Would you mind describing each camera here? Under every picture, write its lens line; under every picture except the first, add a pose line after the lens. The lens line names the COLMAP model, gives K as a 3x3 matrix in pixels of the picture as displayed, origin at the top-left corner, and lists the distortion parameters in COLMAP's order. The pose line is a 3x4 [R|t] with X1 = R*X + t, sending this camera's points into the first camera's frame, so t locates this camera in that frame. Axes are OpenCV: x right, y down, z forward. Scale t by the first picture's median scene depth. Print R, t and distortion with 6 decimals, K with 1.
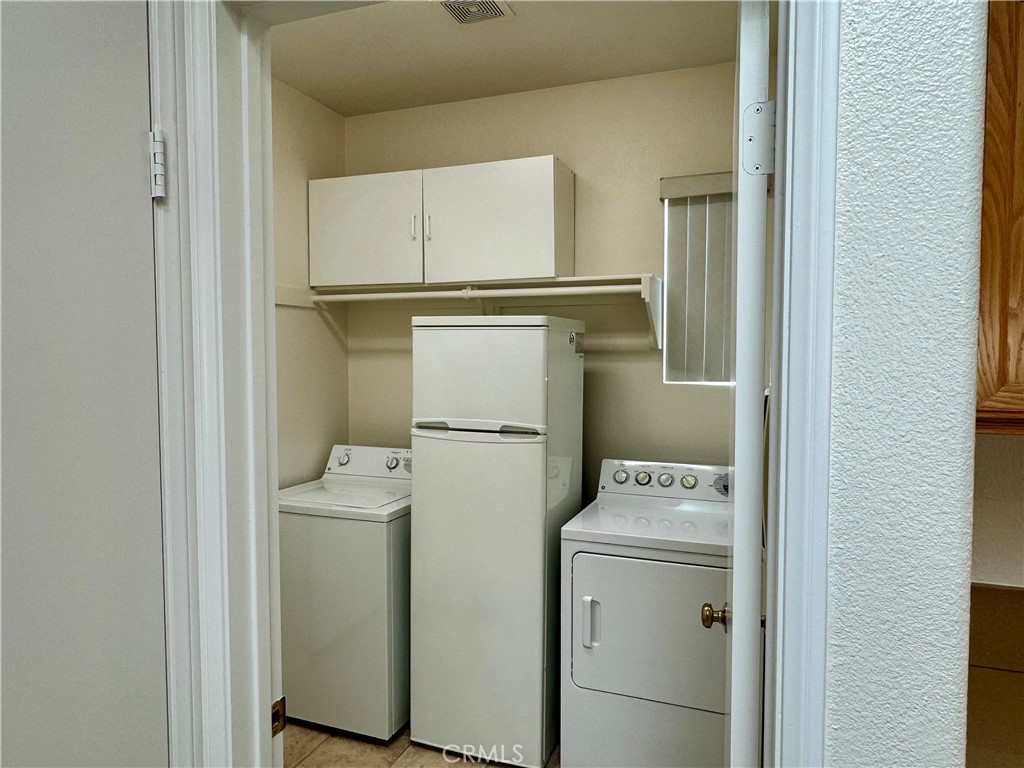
lens RADIAL K [[677.1, 0, 512.0], [0, 677.1, 384.0], [0, 0, 1]] dist [0.000505, 0.000022]
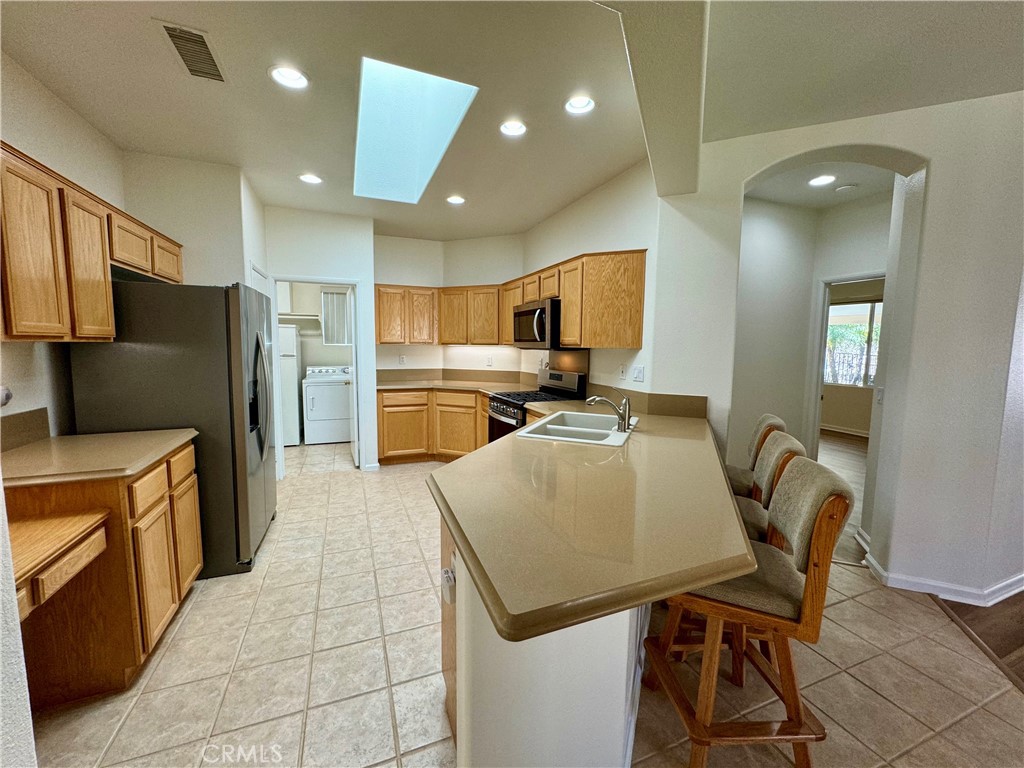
lens RADIAL K [[408.7, 0, 512.0], [0, 408.7, 384.0], [0, 0, 1]] dist [-0.001005, 0.000042]
pose [[0.738417, -0.059112, 0.671748, -0.519415], [0.022448, 0.997753, 0.063123, 0.096283], [-0.673970, -0.031531, 0.738085, -1.296504]]
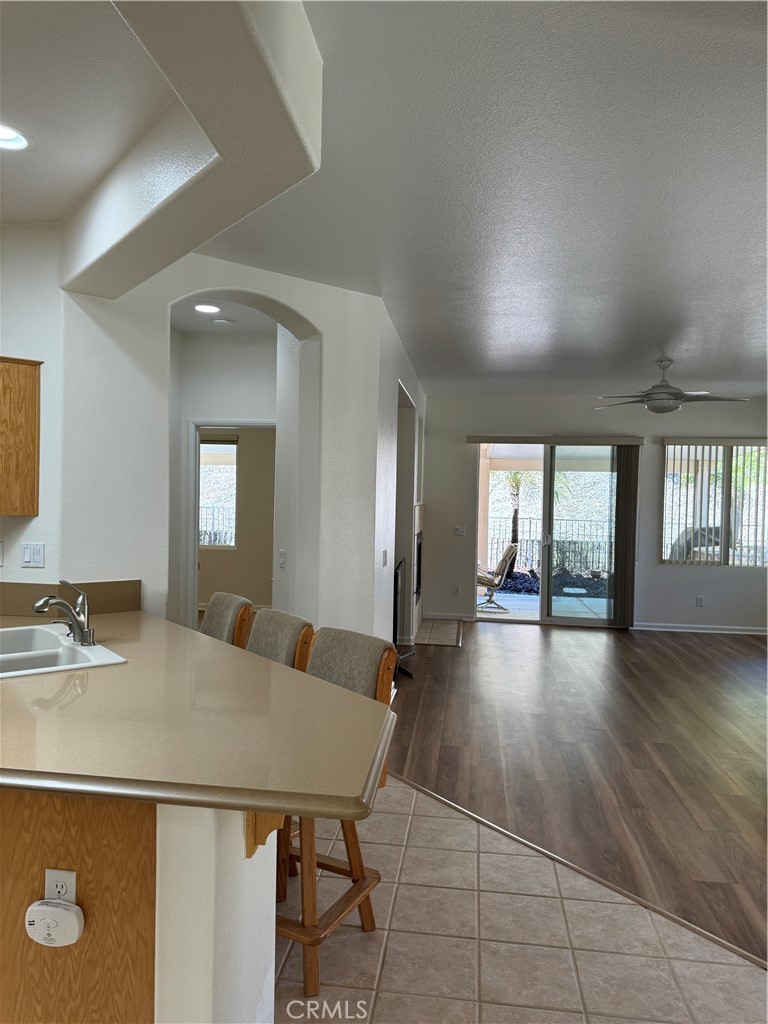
lens RADIAL K [[716.3, 0, 382.2], [0, 716.3, 508.9], [0, 0, 1]] dist [0.106519, -0.156447]
pose [[-0.226999, -0.025845, 0.973552, -0.844673], [0.026059, 0.999129, 0.032600, 0.044304], [-0.973546, 0.032770, -0.226128, -1.017879]]
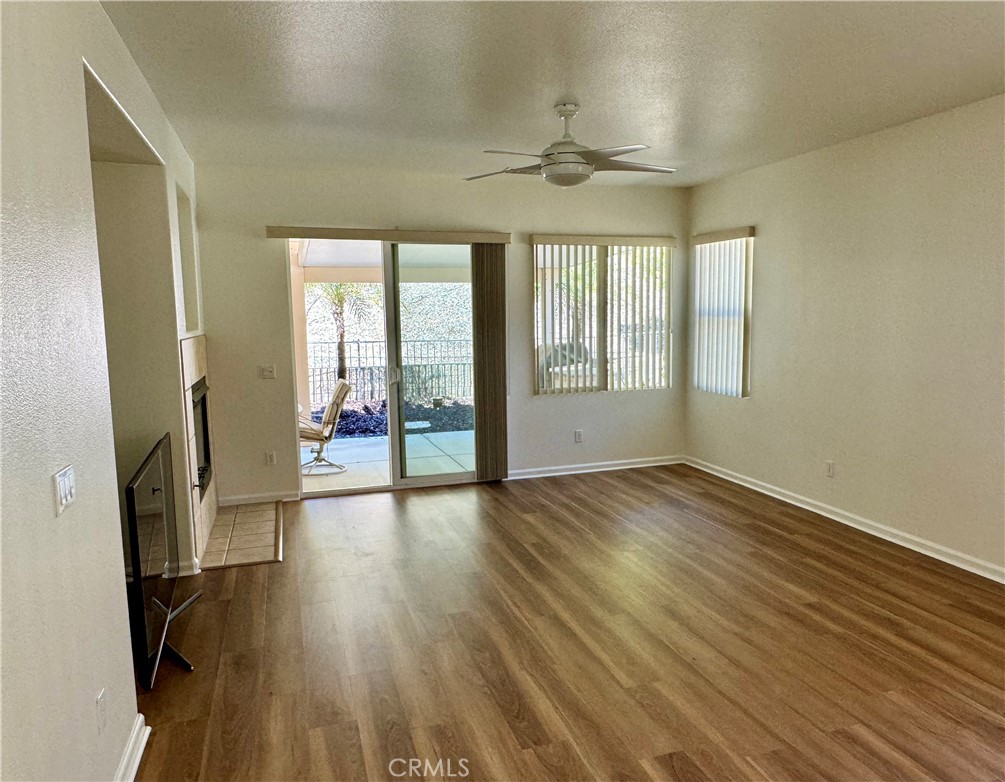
lens RADIAL K [[699.6, 0, 522.3], [0, 699.6, 395.3], [0, 0, 1]] dist [-0.005316, -0.001142]
pose [[-0.629598, -0.083722, 0.772397, 0.077890], [0.051366, 0.987516, 0.148908, 0.053359], [-0.775221, 0.133427, -0.617438, -1.361531]]
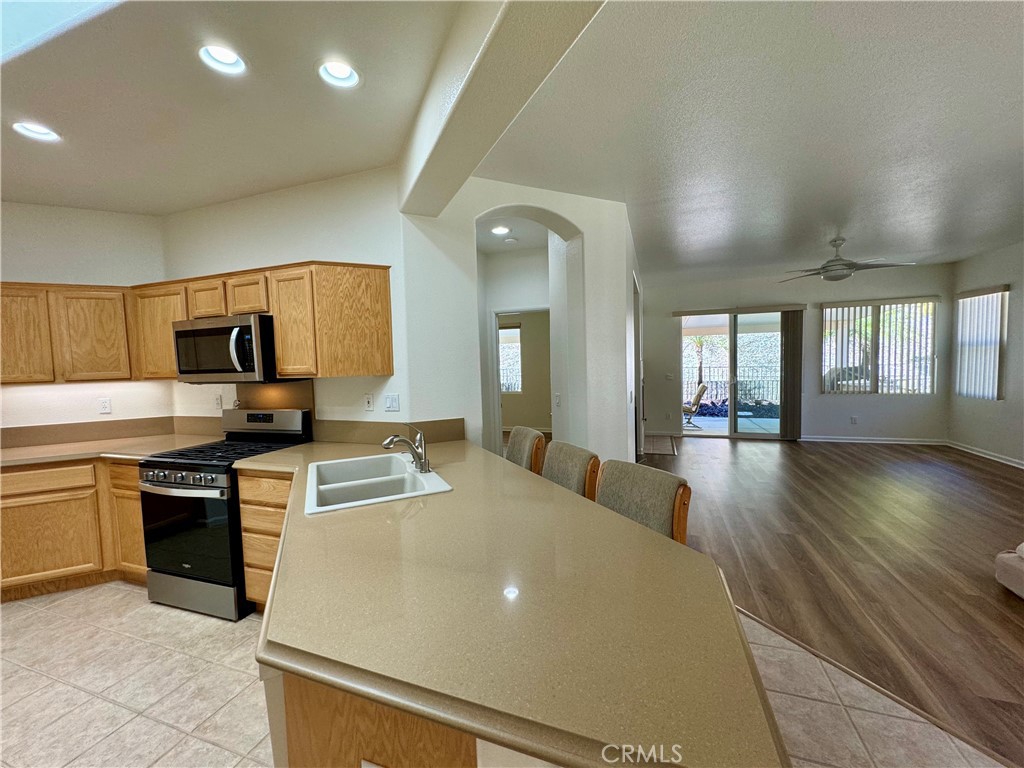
lens RADIAL K [[408.7, 0, 512.0], [0, 408.7, 384.0], [0, 0, 1]] dist [-0.001005, 0.000042]
pose [[-0.013686, -0.057202, 0.998269, -0.514823], [0.077019, 0.995336, 0.058089, 0.066330], [-0.996936, 0.077681, -0.009216, -1.004299]]
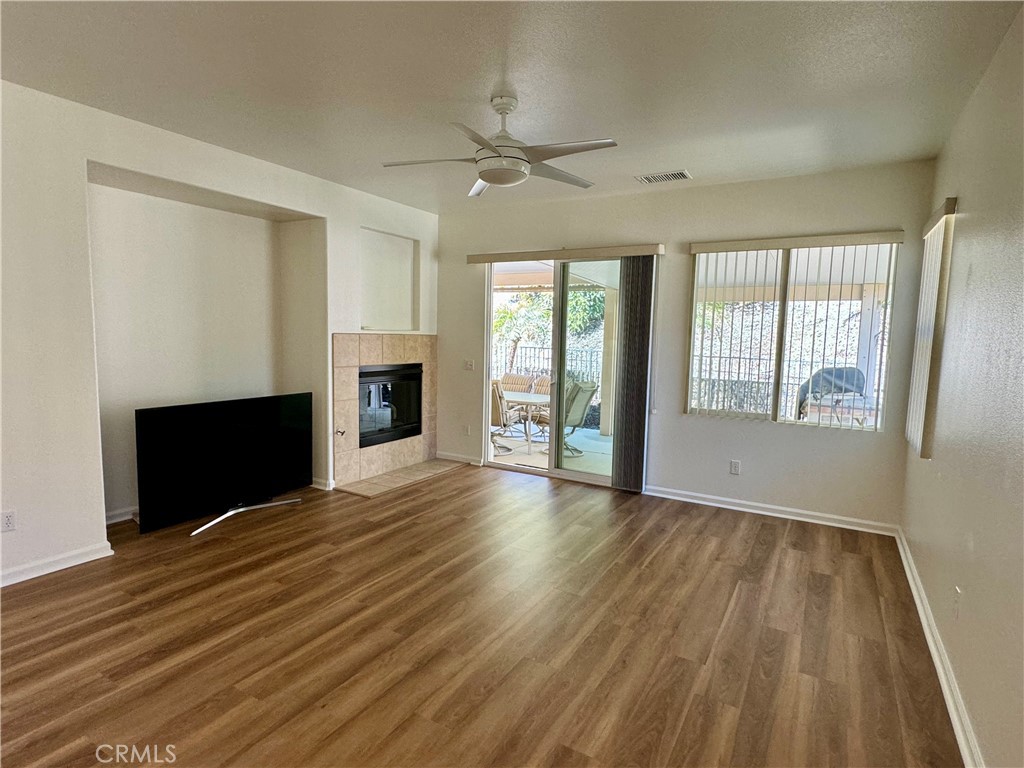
lens RADIAL K [[543.5, 0, 512.0], [0, 543.5, 384.0], [0, 0, 1]] dist [-0.000070, -0.000385]
pose [[0.183192, -0.088167, 0.979116, 0.086057], [0.024974, 0.996066, 0.085021, 0.153212], [-0.982760, 0.008877, 0.184673, -2.637842]]
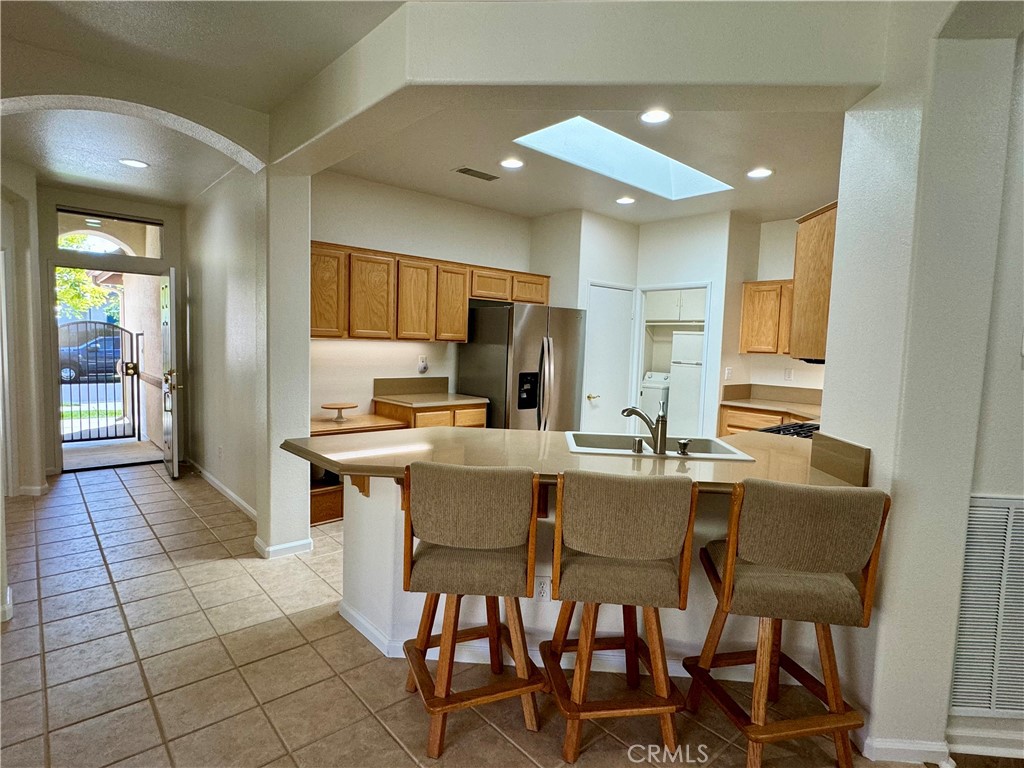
lens RADIAL K [[543.5, 0, 512.0], [0, 543.5, 384.0], [0, 0, 1]] dist [-0.000070, -0.000385]
pose [[0.885097, 0.064425, -0.460926, 0.393227], [-0.055514, 0.997916, 0.032879, 0.116292], [0.462084, -0.003513, 0.886829, -1.729909]]
